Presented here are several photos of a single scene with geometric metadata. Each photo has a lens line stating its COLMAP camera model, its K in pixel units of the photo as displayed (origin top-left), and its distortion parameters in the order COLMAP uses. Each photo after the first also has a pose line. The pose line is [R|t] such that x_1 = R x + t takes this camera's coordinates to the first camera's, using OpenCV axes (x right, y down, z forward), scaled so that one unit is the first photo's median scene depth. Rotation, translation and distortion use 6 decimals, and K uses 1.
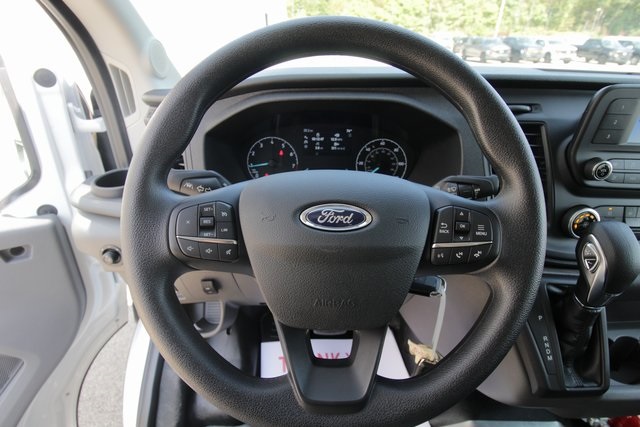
lens RADIAL K [[288.8, 0, 320.0], [0, 288.8, 213.5], [0, 0, 1]] dist [-0.019027, -0.000459]
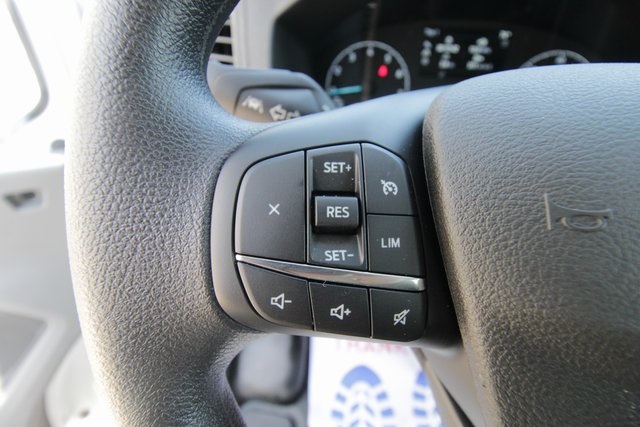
lens RADIAL K [[288.8, 0, 320.0], [0, 288.8, 213.5], [0, 0, 1]] dist [-0.019027, -0.000459]
pose [[0.989355, 0.085059, -0.118074, -0.257965], [-0.063266, 0.982107, 0.177380, -0.013709], [0.131049, -0.168022, 0.977034, 0.491890]]
